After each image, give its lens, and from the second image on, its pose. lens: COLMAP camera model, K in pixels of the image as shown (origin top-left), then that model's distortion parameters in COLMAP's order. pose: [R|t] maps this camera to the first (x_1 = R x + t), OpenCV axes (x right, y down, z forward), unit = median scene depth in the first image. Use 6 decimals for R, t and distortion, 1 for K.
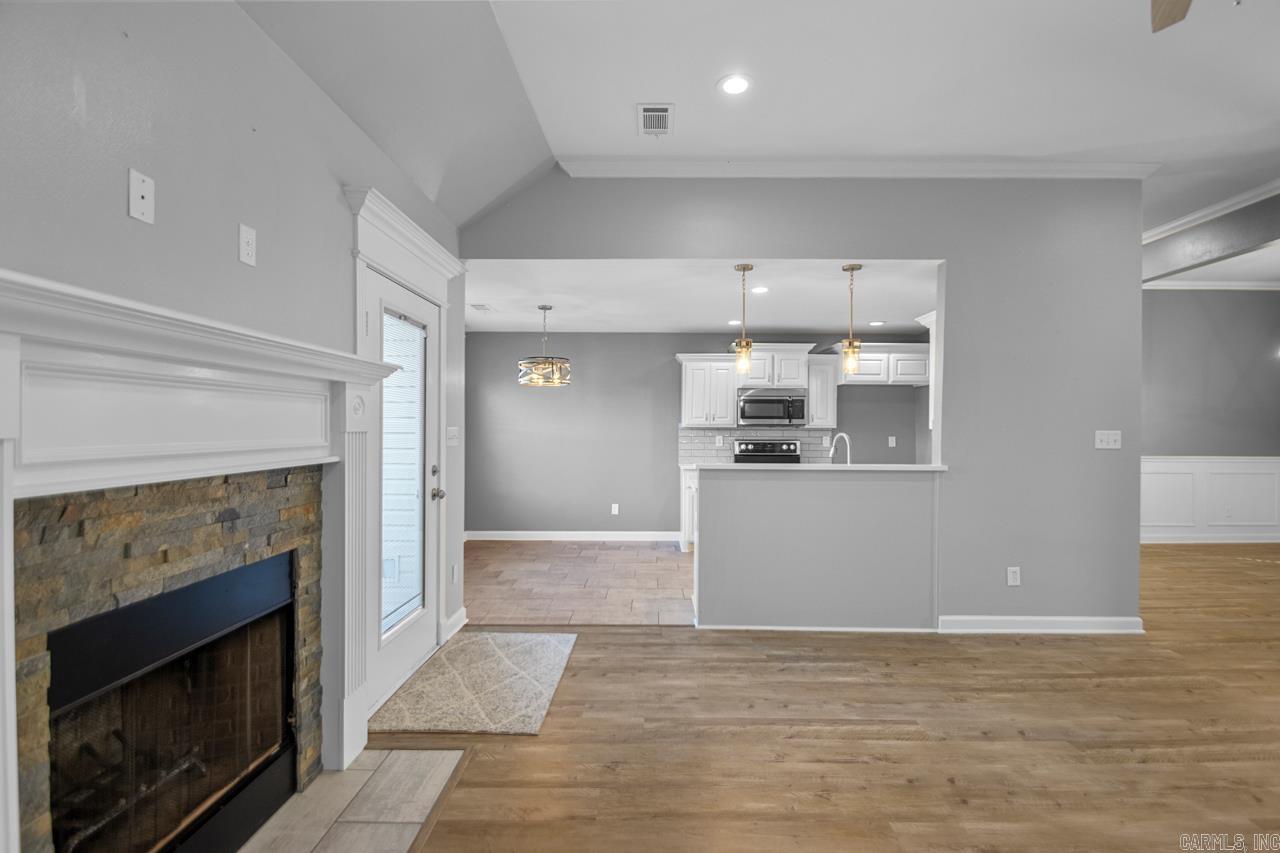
lens RADIAL K [[594.1, 0, 651.2], [0, 594.1, 424.7], [0, 0, 1]] dist [0.015202, -0.016993]
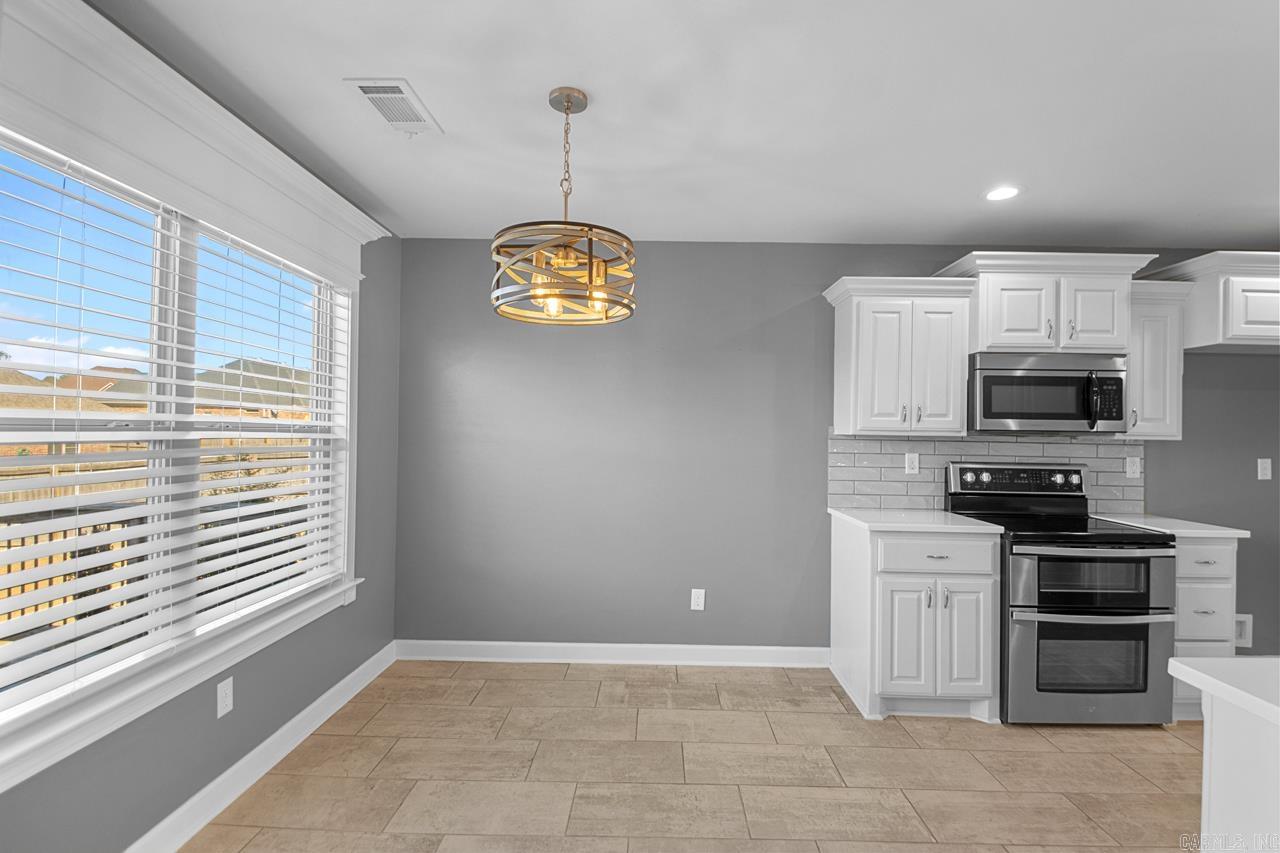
lens RADIAL K [[594.1, 0, 650.4], [0, 594.1, 427.7], [0, 0, 1]] dist [0.015202, -0.016993]
pose [[0.999915, 0.011799, -0.005572, -0.182409], [-0.011804, 0.999930, -0.000839, 0.001606], [0.005562, 0.000905, 0.999984, 0.935581]]
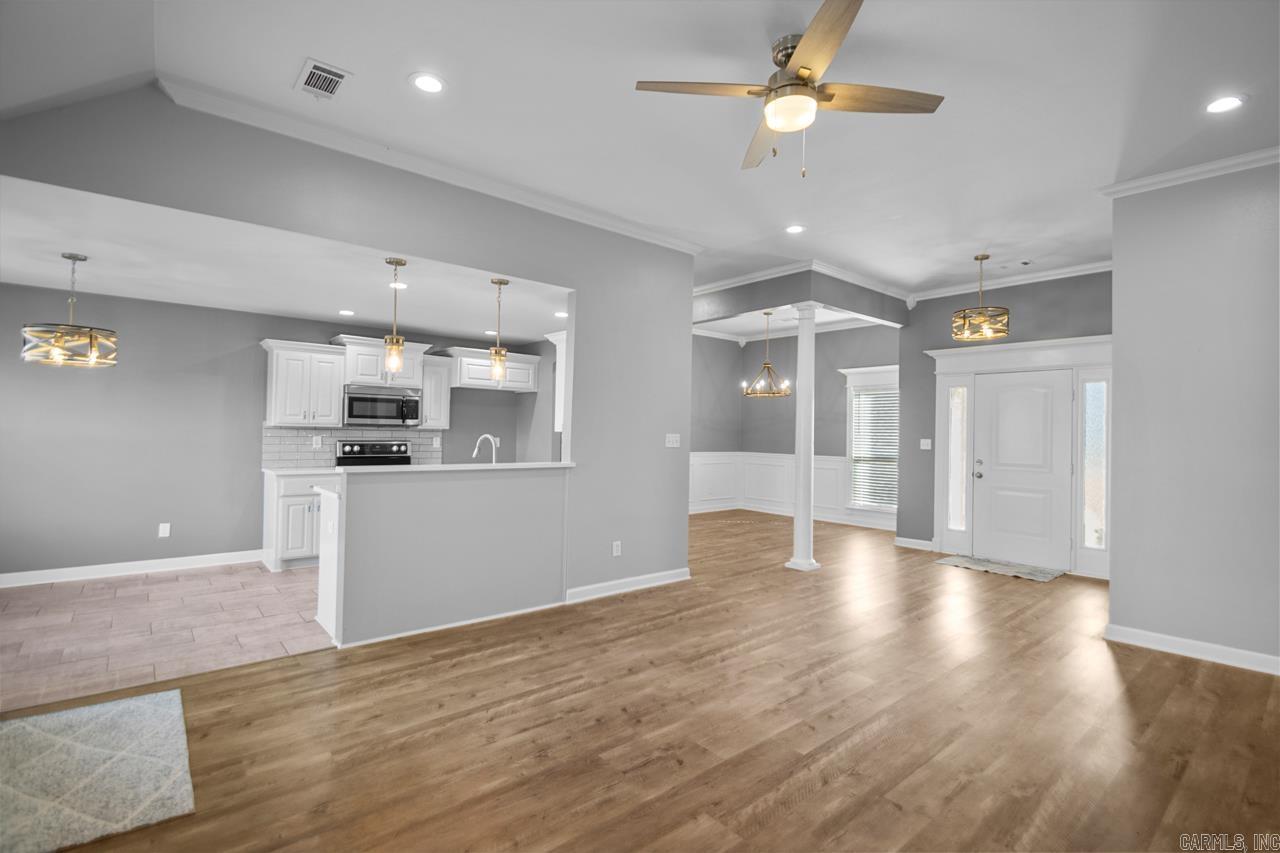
lens RADIAL K [[594.1, 0, 648.2], [0, 594.1, 424.3], [0, 0, 1]] dist [0.015202, -0.016993]
pose [[0.754553, 0.017450, 0.656007, -0.178090], [-0.016952, 0.999831, -0.007097, -0.001999], [-0.656020, -0.005766, 0.754721, 0.007153]]
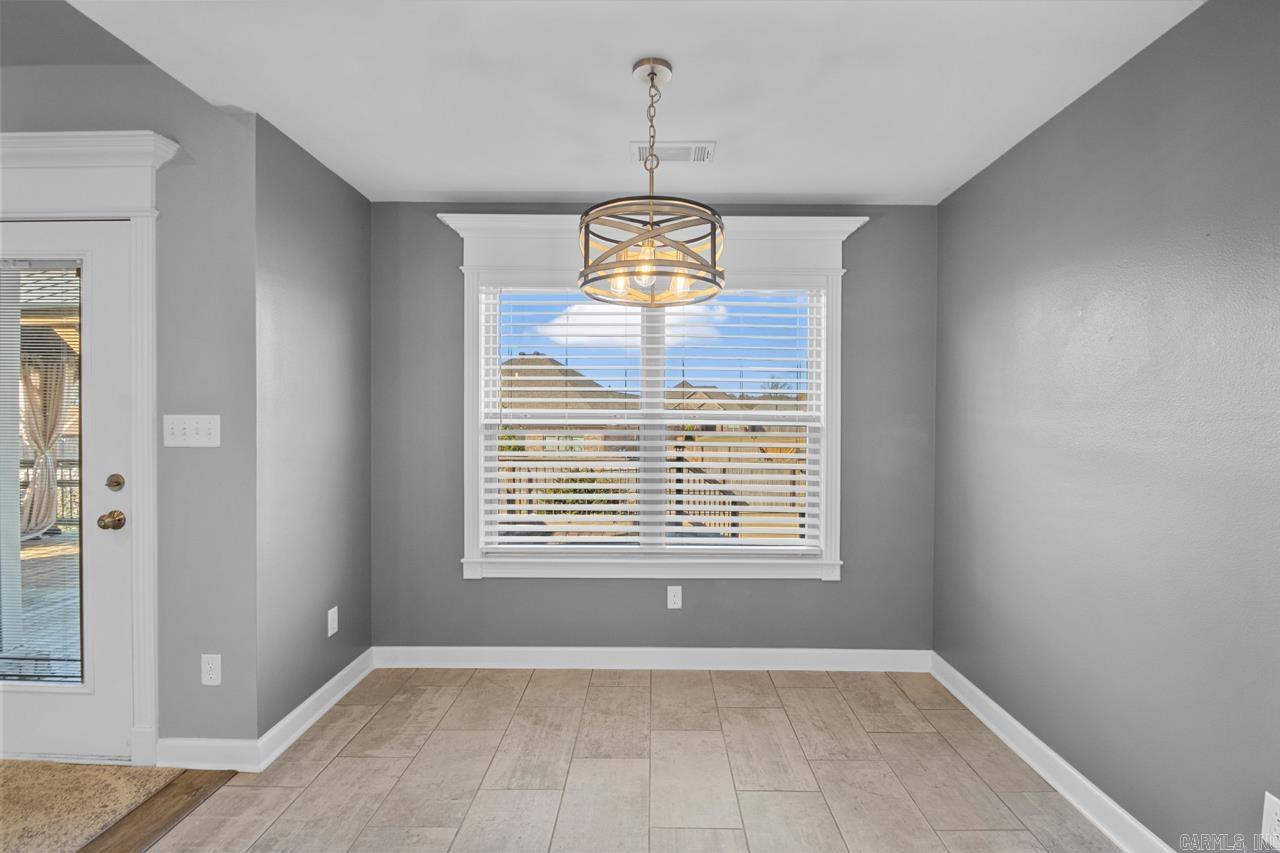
lens RADIAL K [[594.1, 0, 649.1], [0, 594.1, 428.8], [0, 0, 1]] dist [0.015202, -0.016993]
pose [[-0.010453, 0.012639, -0.999865, 0.333892], [0.005039, 0.999908, 0.012587, 0.012872], [0.999933, -0.004907, -0.010515, 1.564963]]
